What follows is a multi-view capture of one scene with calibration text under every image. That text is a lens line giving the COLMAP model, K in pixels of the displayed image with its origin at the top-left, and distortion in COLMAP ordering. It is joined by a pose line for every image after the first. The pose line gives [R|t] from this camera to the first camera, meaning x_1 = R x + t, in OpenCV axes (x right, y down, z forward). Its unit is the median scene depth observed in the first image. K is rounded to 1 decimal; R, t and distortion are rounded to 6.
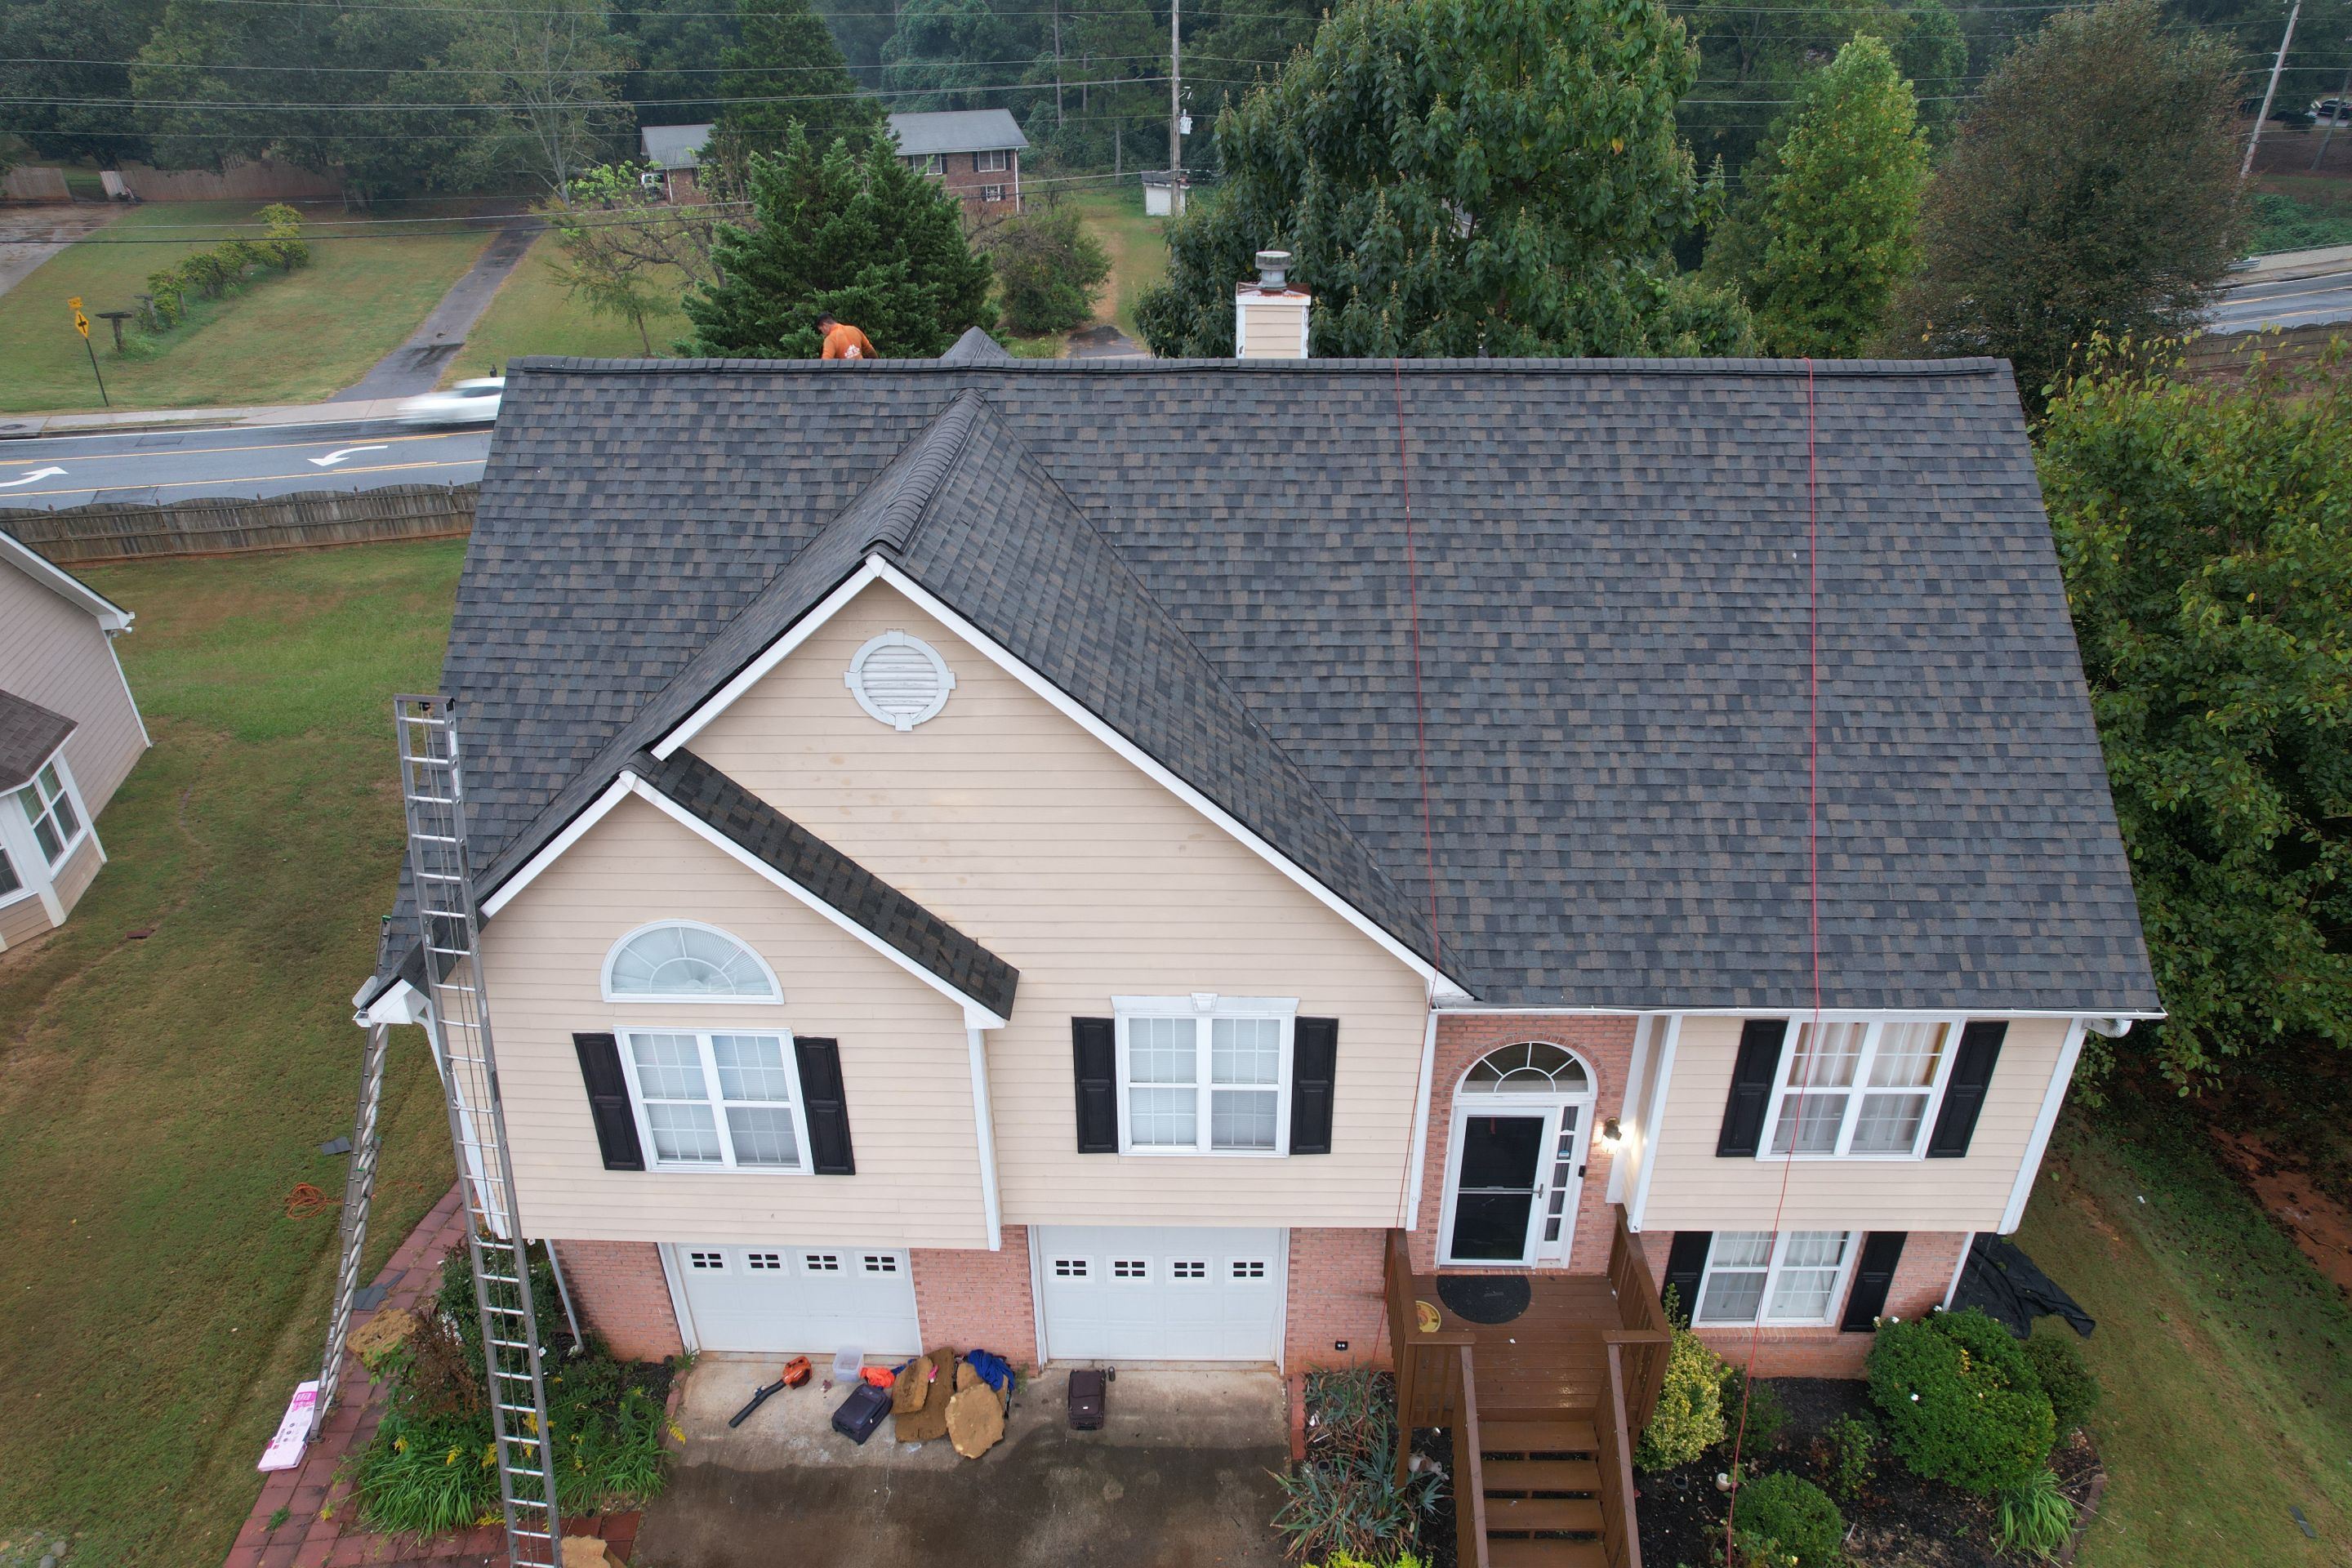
lens RADIAL K [[1509.9, 0, 1180.7], [0, 1509.9, 768.1], [0, 0, 1]] dist [-0.077969, 0.072709]
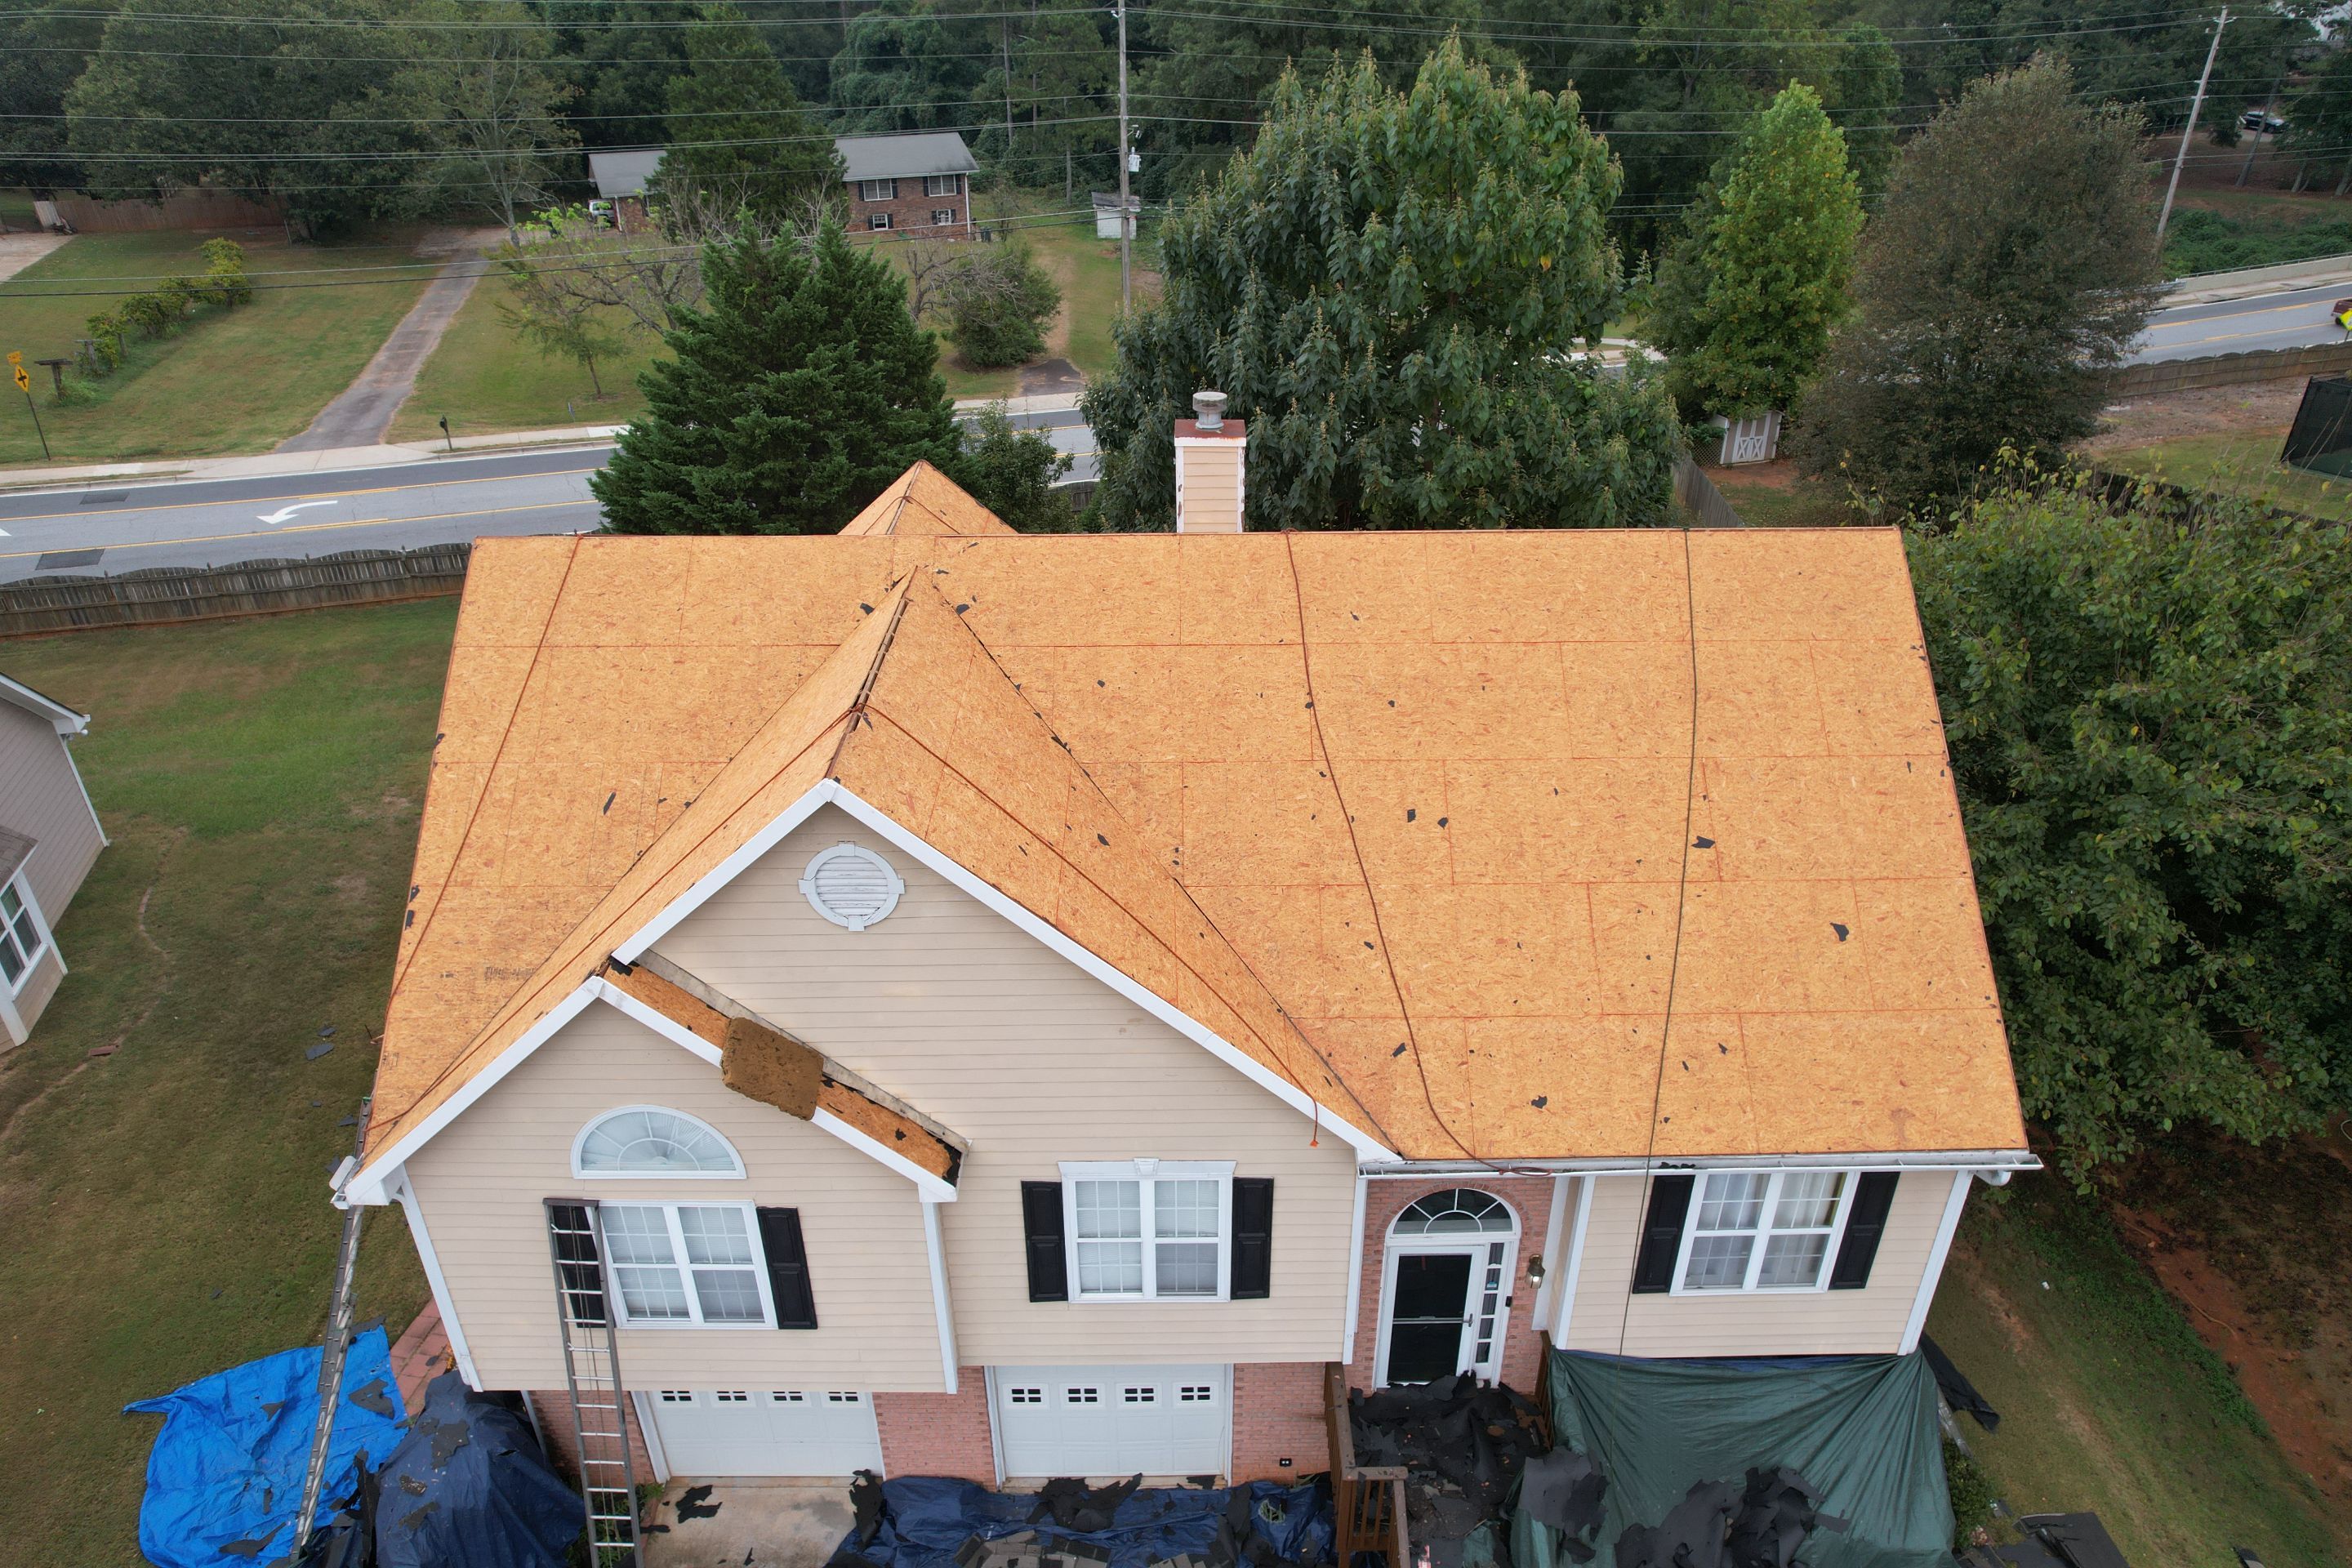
lens RADIAL K [[1509.9, 0, 1179.4], [0, 1509.9, 774.1], [0, 0, 1]] dist [-0.077969, 0.072709]
pose [[0.999591, -0.013584, 0.025148, 0.014104], [0.013463, 0.999897, 0.004973, -0.110013], [-0.025213, -0.004632, 0.999671, -0.046107]]
